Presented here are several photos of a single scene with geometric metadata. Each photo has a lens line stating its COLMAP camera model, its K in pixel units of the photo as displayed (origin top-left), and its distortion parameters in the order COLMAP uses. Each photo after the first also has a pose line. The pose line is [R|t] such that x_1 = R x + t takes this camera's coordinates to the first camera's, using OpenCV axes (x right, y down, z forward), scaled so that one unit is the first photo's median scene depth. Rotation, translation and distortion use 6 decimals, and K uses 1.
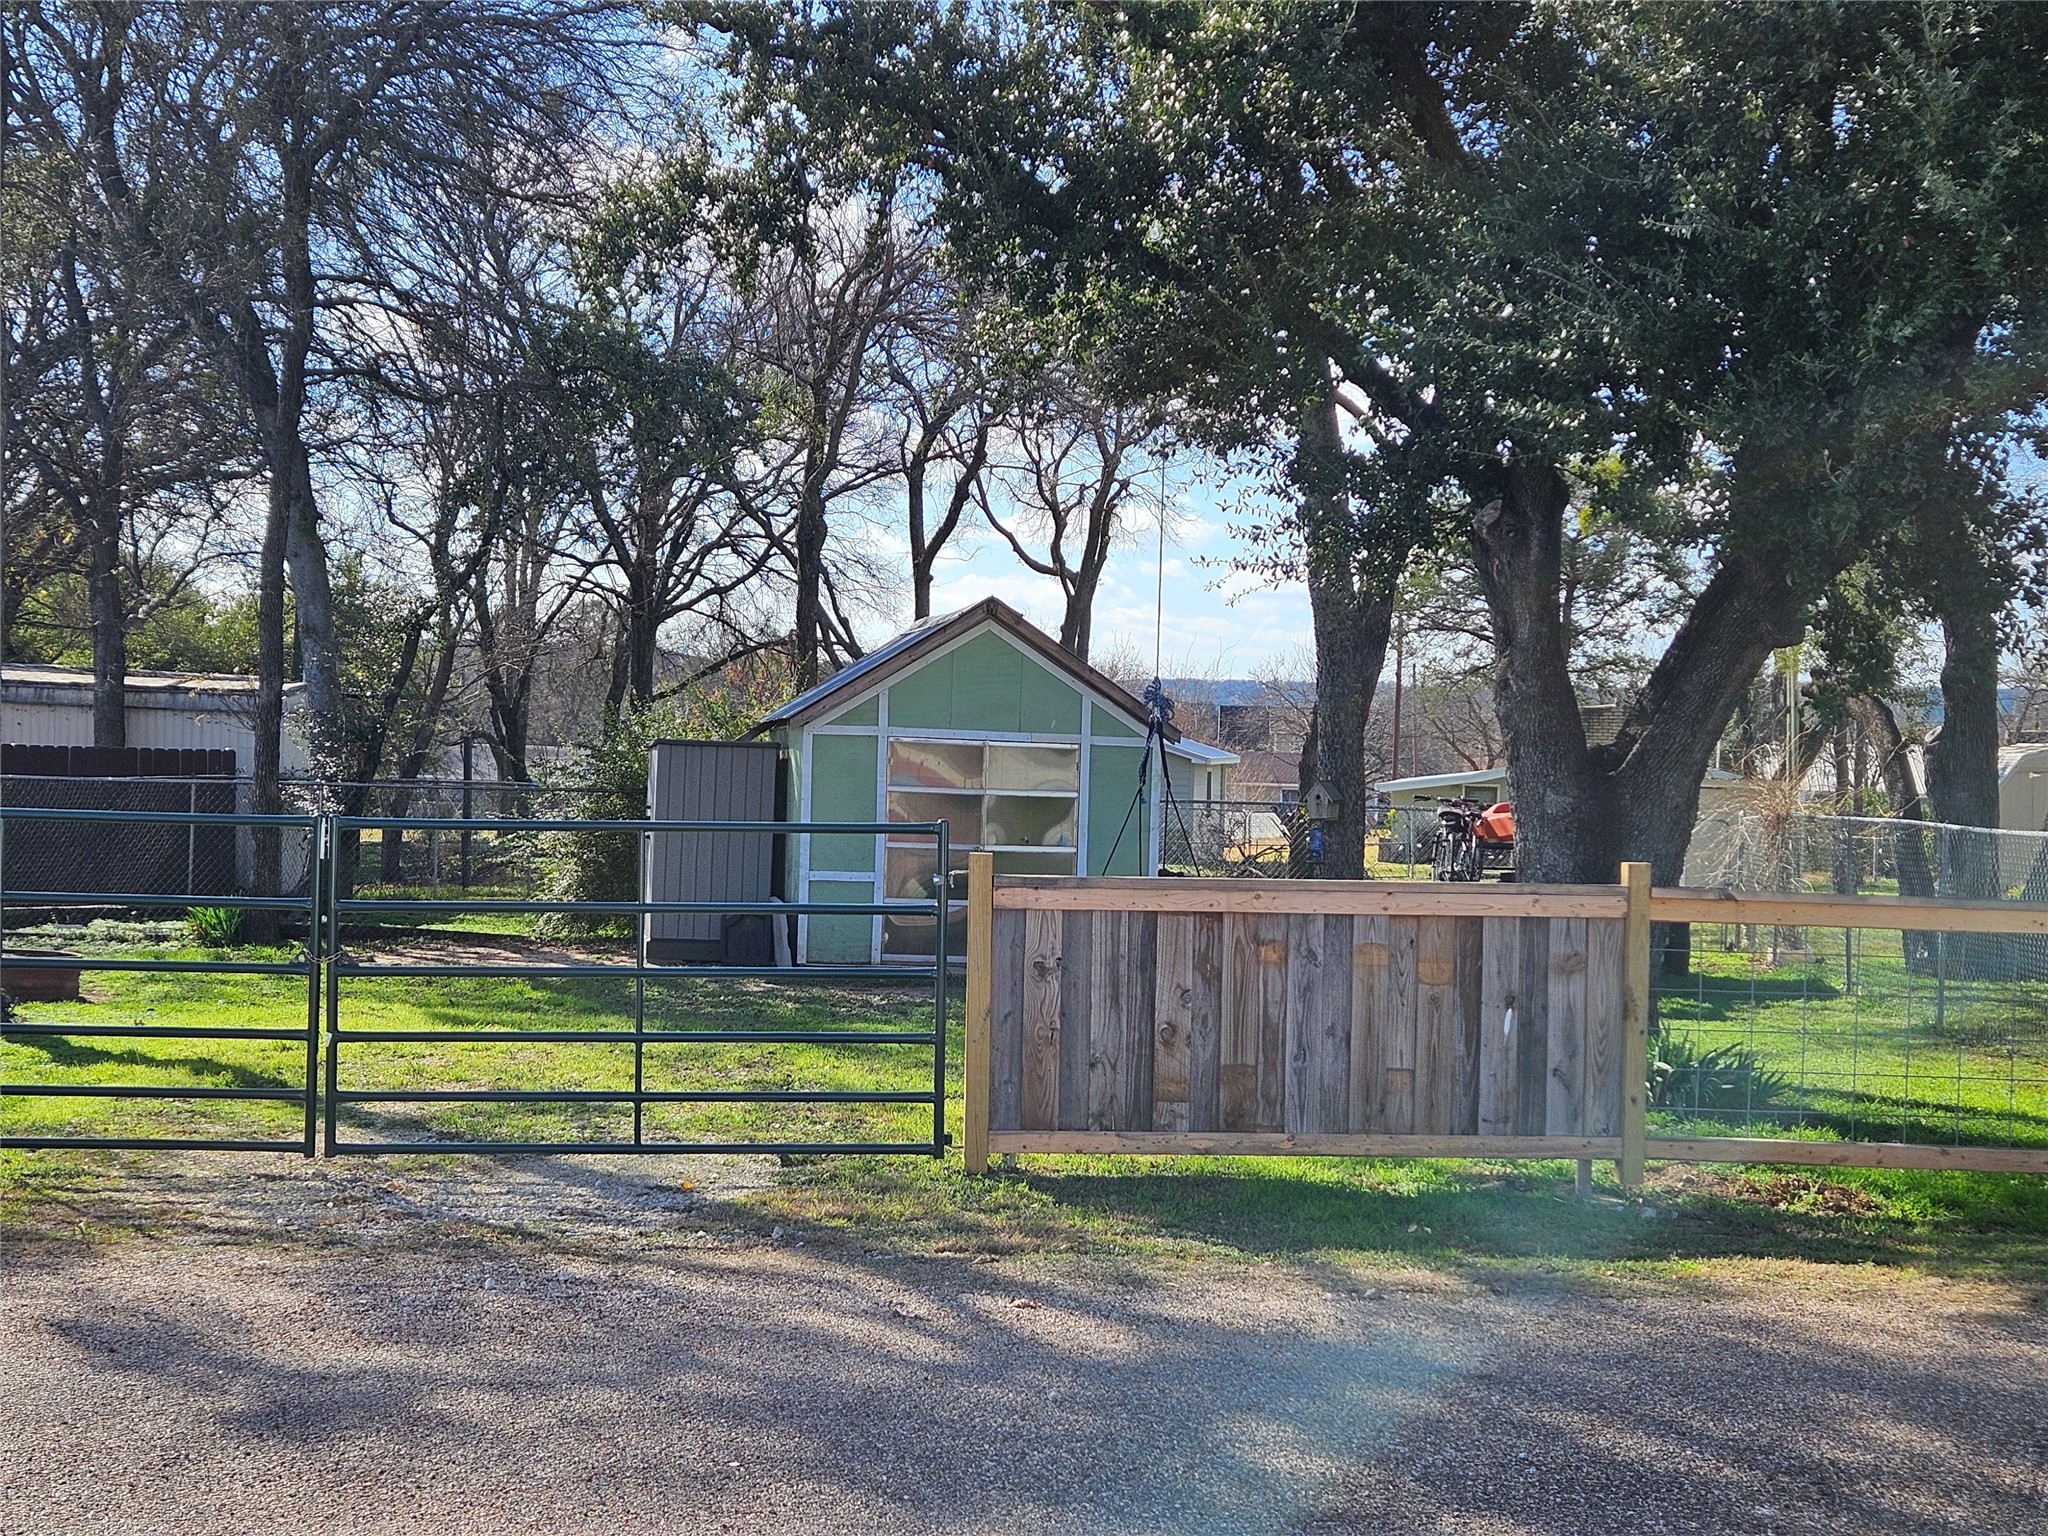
lens RADIAL K [[2660.6, 0, 1024.0], [0, 2660.6, 768.0], [0, 0, 1]] dist [0.076001, -0.059078]
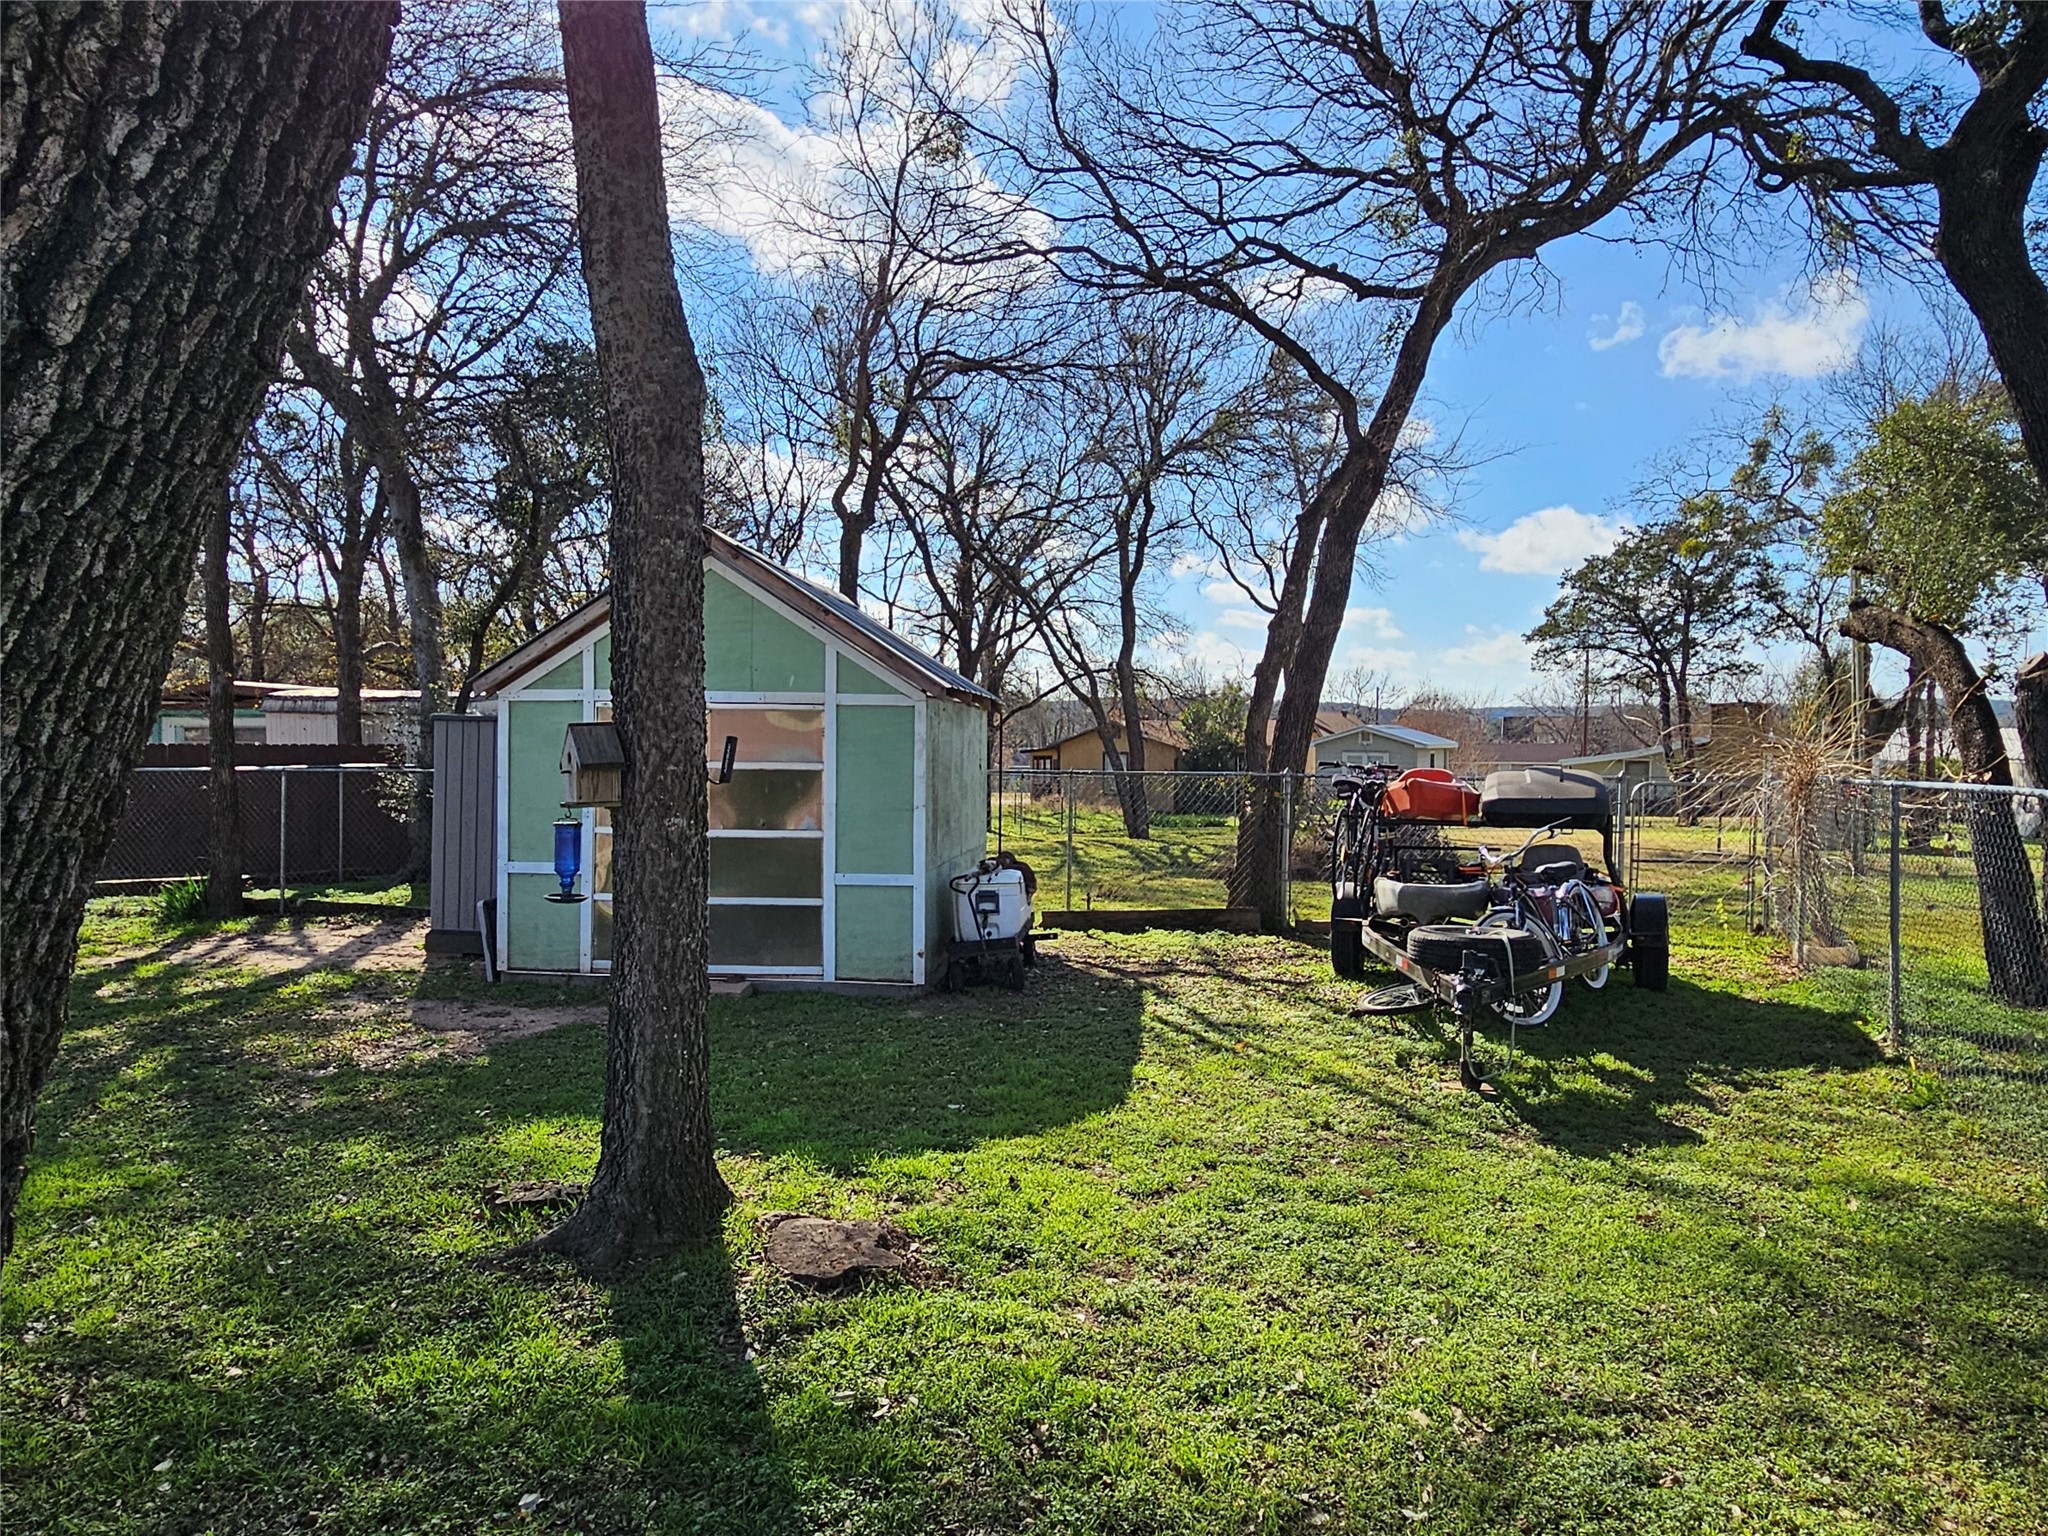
lens RADIAL K [[1389.7, 0, 1014.8], [0, 1389.7, 772.4], [0, 0, 1]] dist [-0.010745, 0.001866]
pose [[0.958777, -0.016212, -0.283696, 0.148381], [0.017962, 0.999832, 0.003567, 0.008607], [0.283590, -0.008516, 0.958908, 0.460718]]
